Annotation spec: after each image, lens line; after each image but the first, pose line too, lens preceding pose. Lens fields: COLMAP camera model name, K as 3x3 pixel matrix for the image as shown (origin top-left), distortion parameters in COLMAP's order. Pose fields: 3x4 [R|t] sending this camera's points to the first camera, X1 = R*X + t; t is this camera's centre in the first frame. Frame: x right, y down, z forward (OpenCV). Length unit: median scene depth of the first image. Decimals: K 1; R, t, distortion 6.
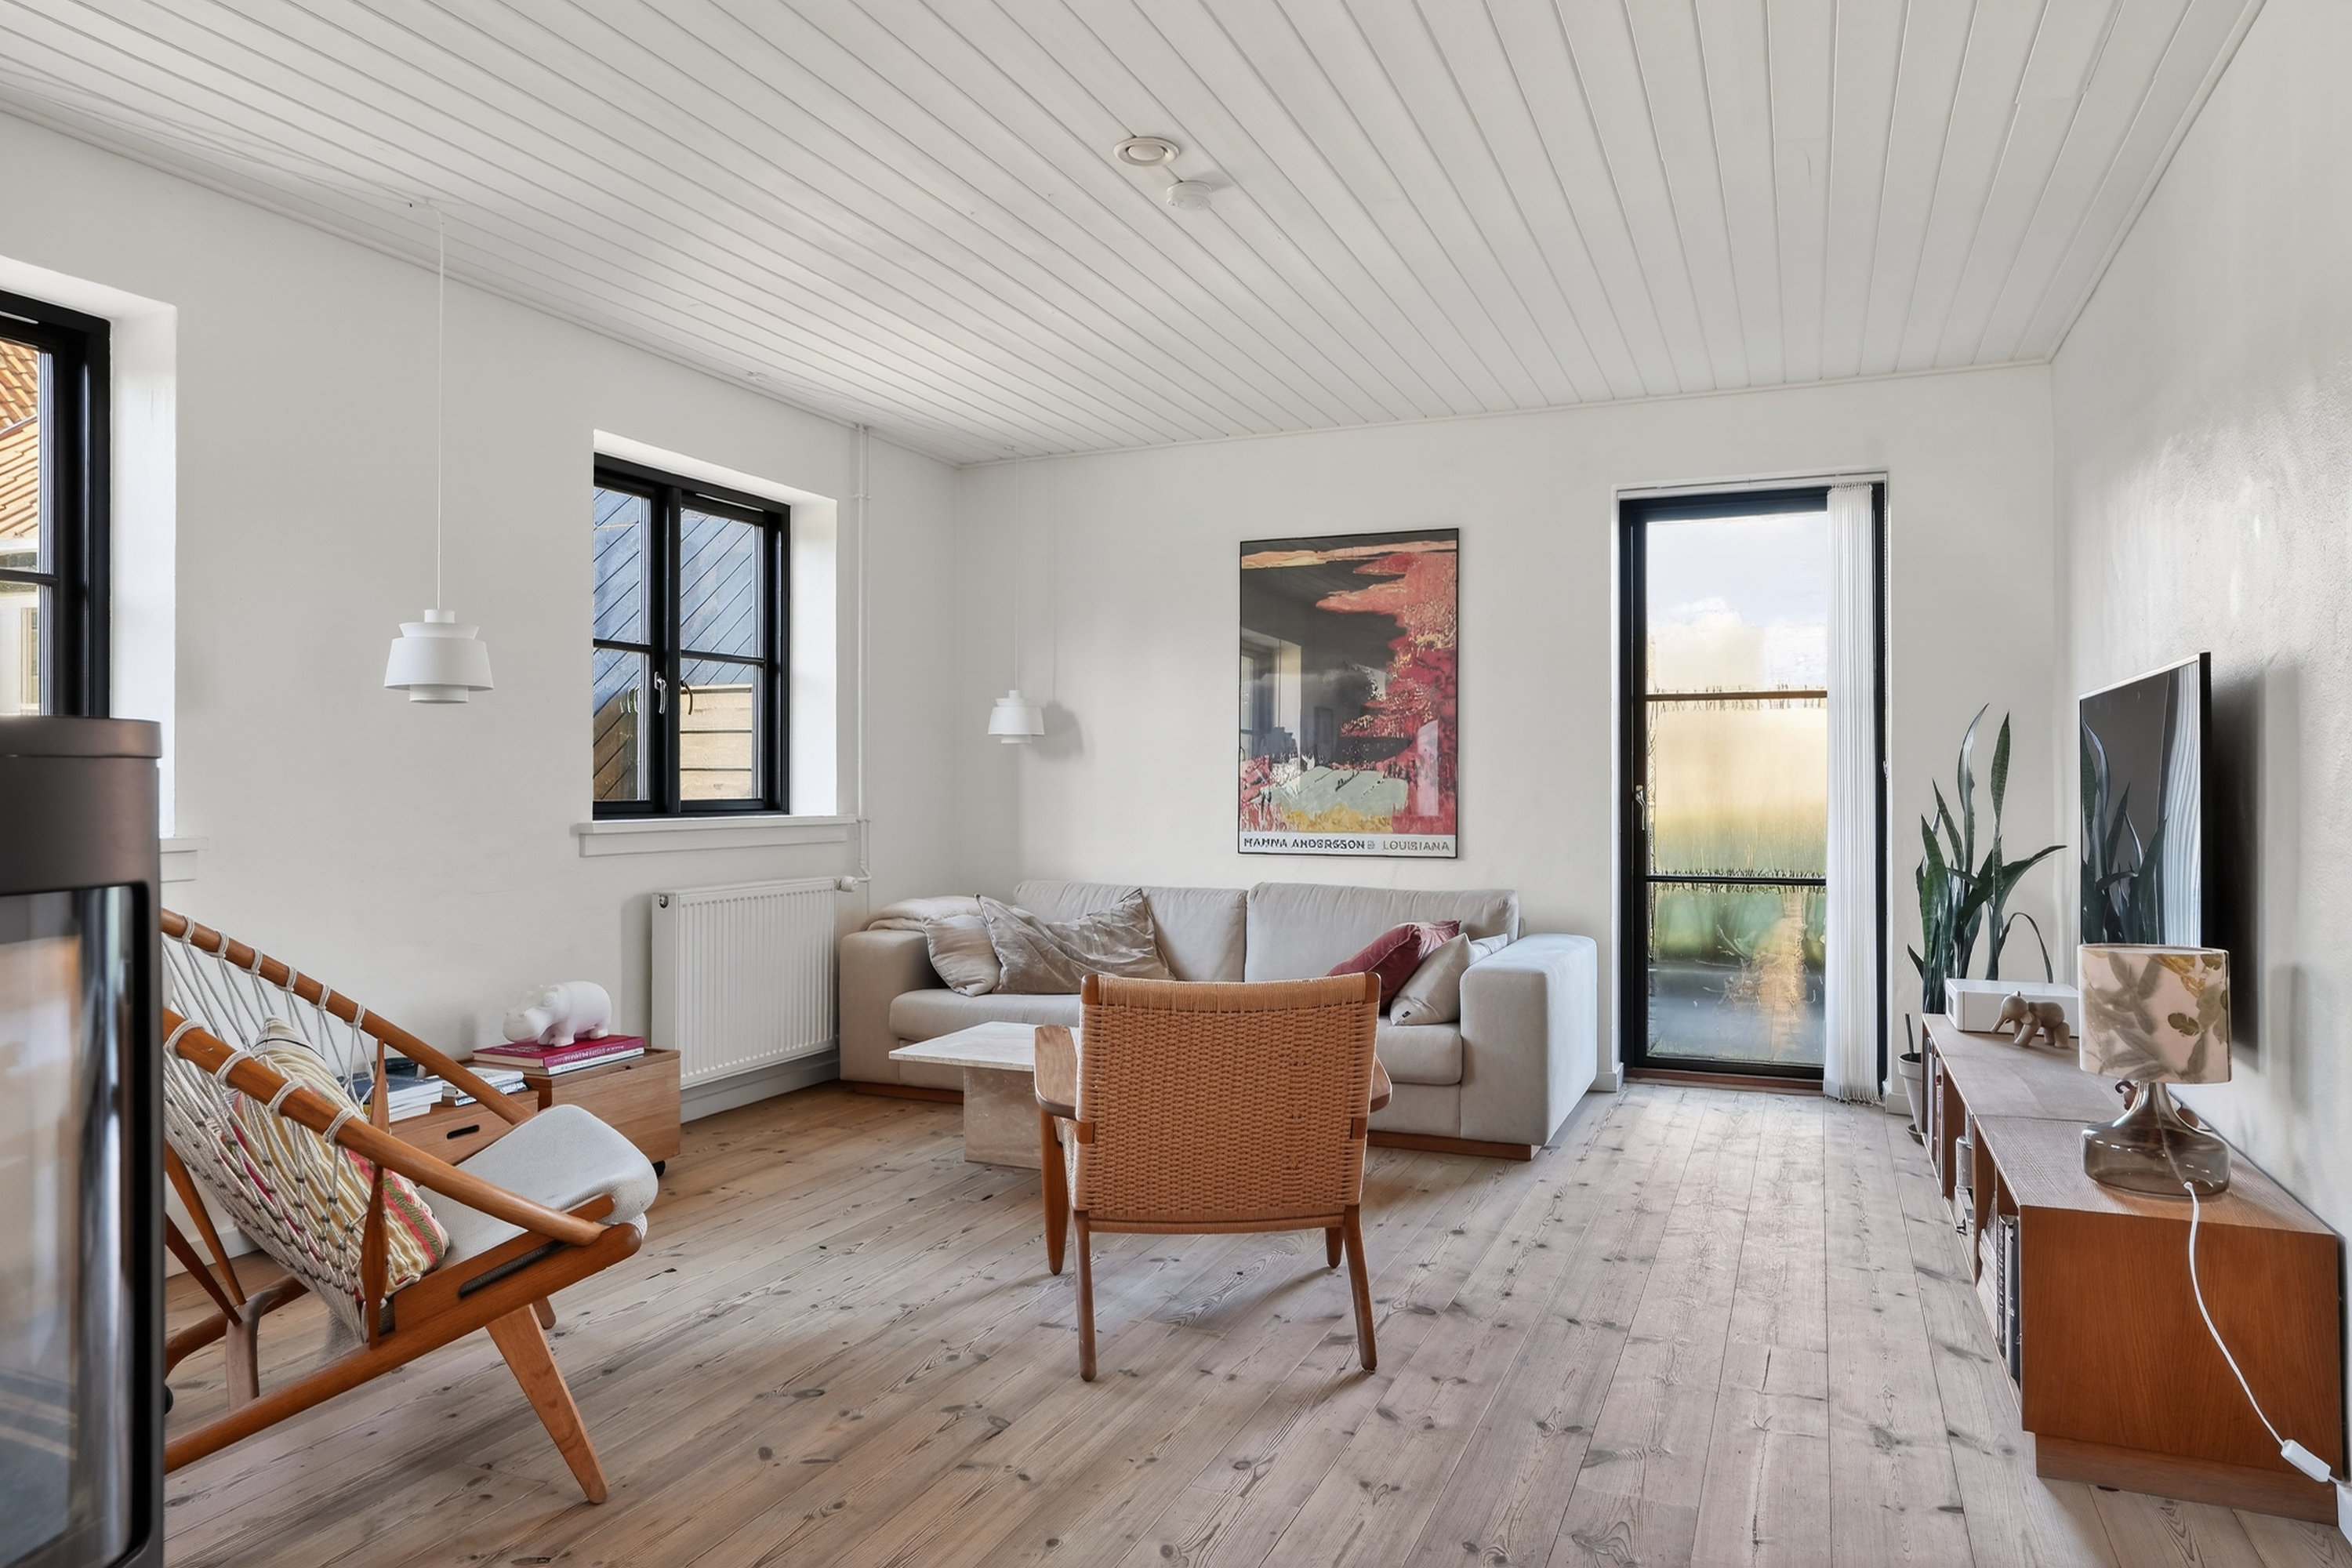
lens RADIAL K [[1496.1, 0, 1183.3], [0, 1496.1, 793.2], [0, 0, 1]] dist [0.001700, -0.000335]
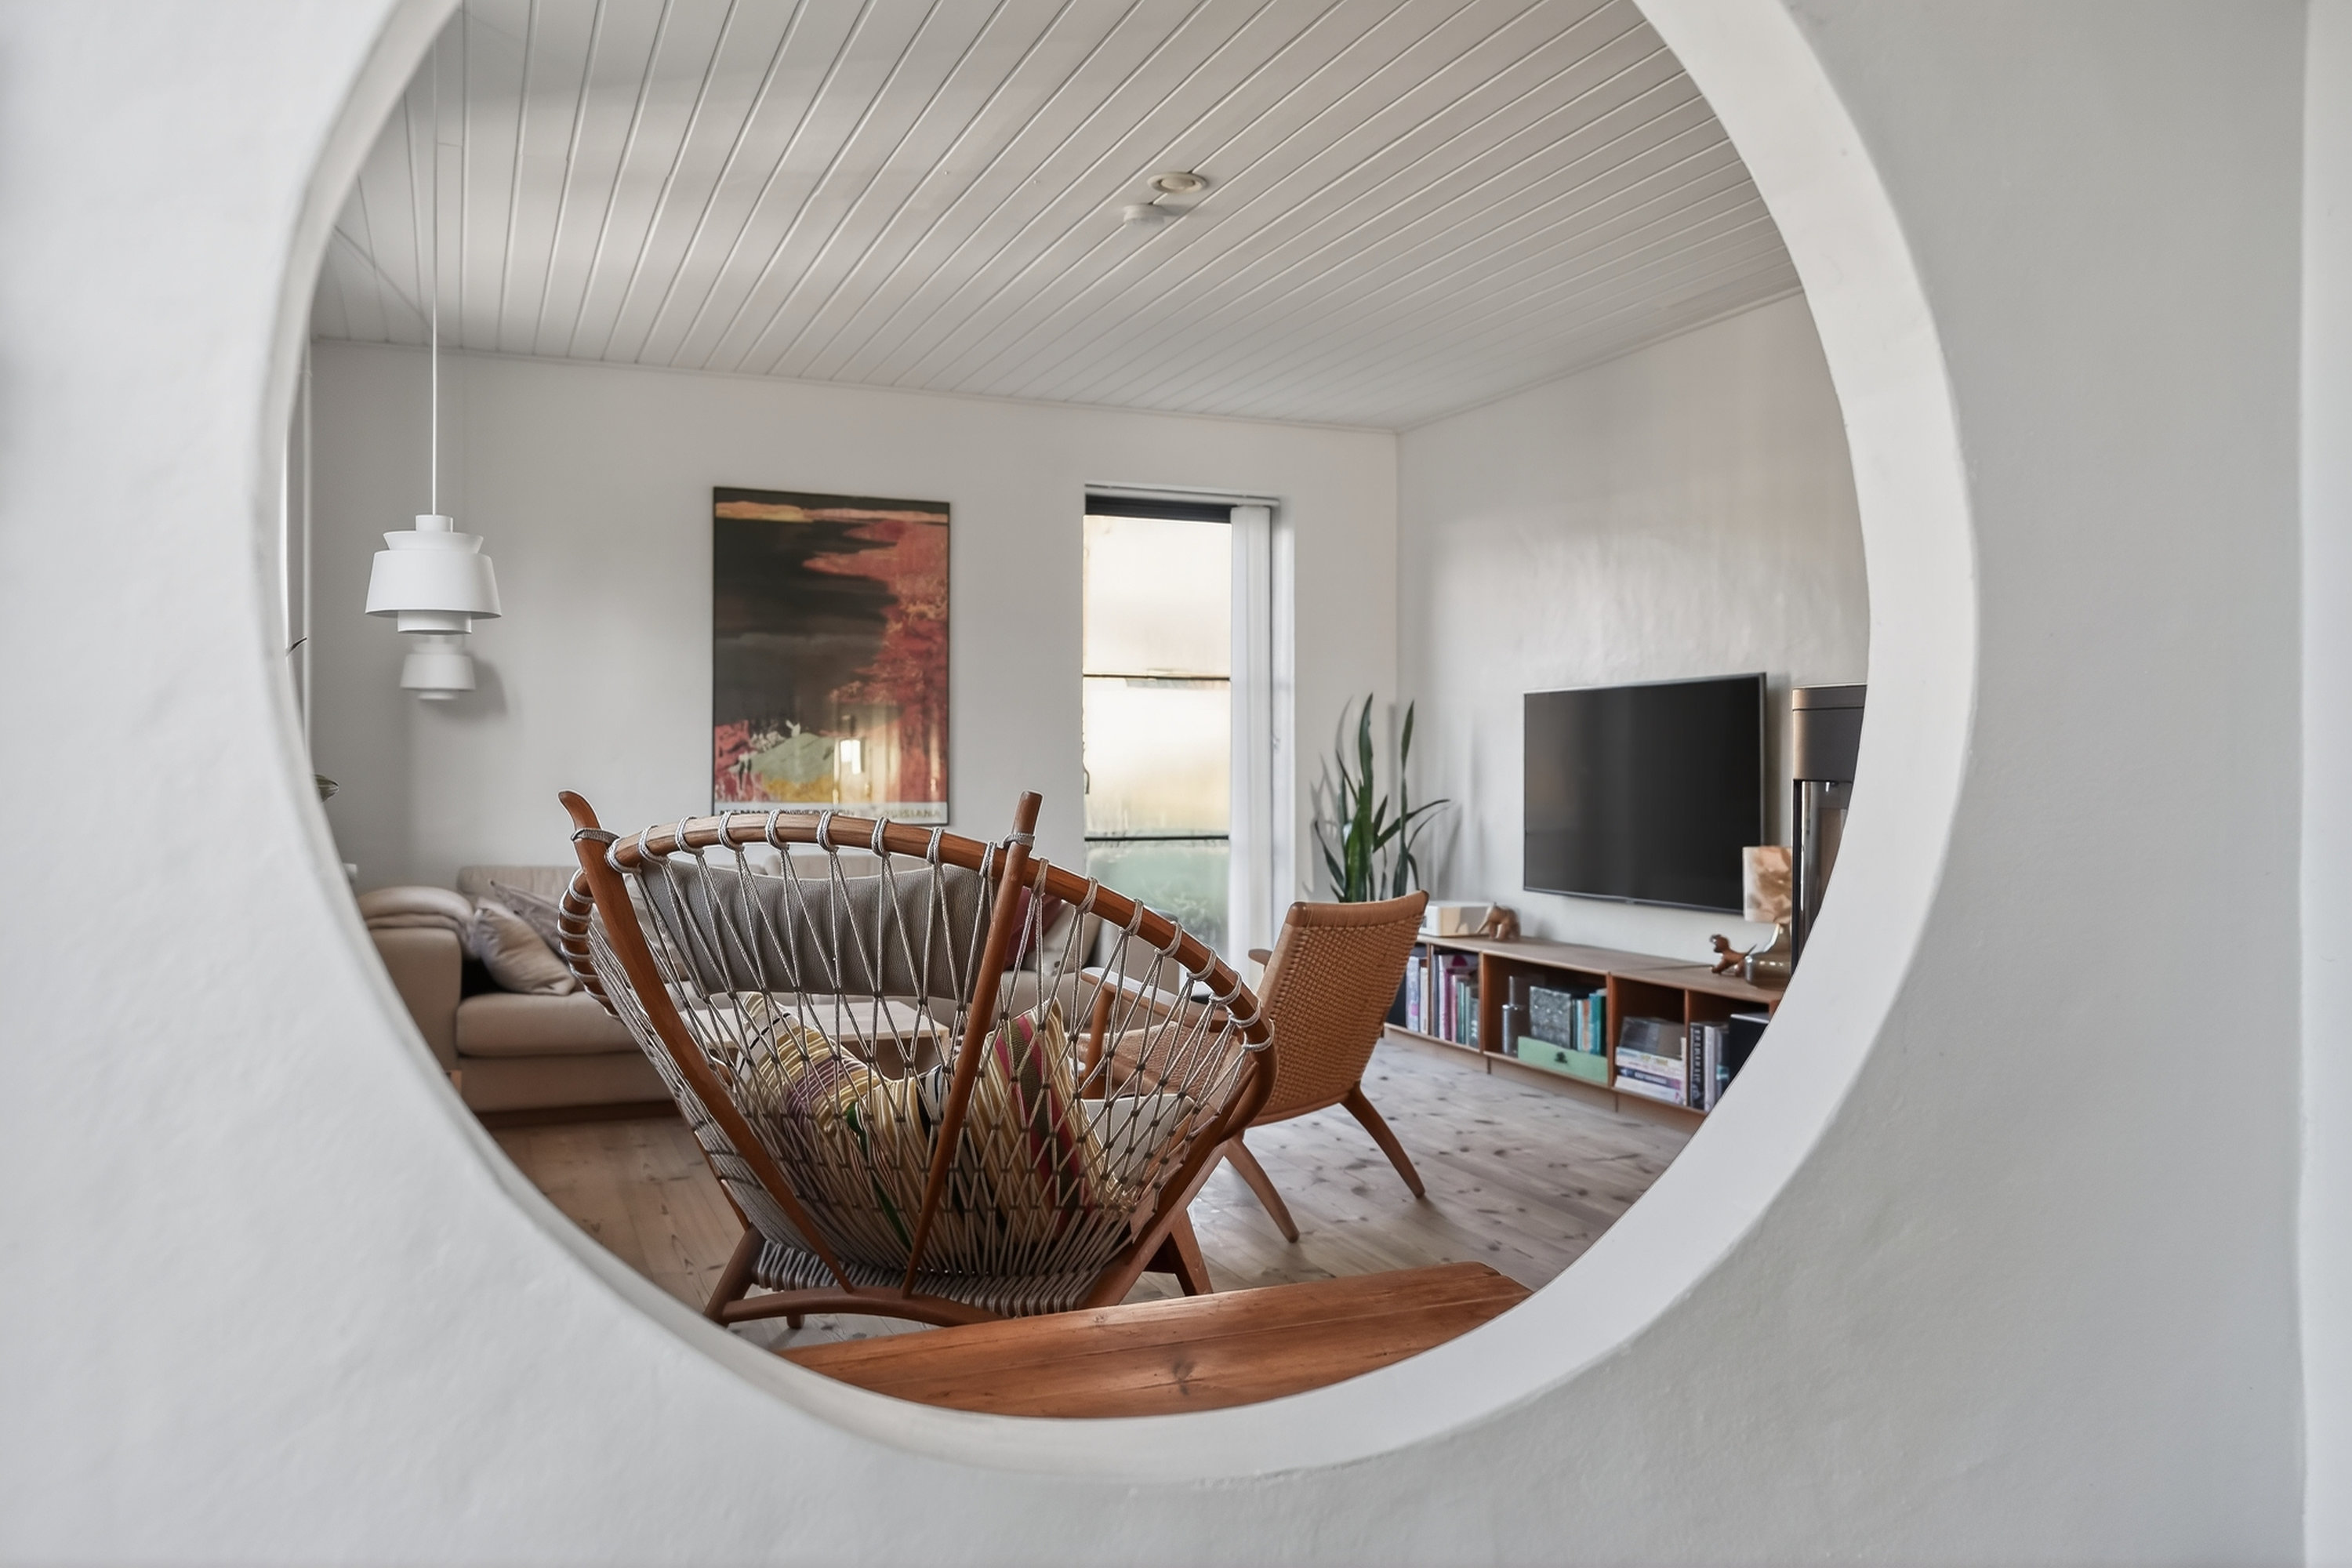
lens RADIAL K [[1757.9, 0, 1176.3], [0, 1757.9, 771.7], [0, 0, 1]] dist [0.002264, 0.000804]
pose [[0.711057, -0.000173, 0.703134, -0.546167], [0.003125, 0.999991, -0.002915, 0.010856], [-0.703127, 0.004270, 0.711051, 0.036039]]
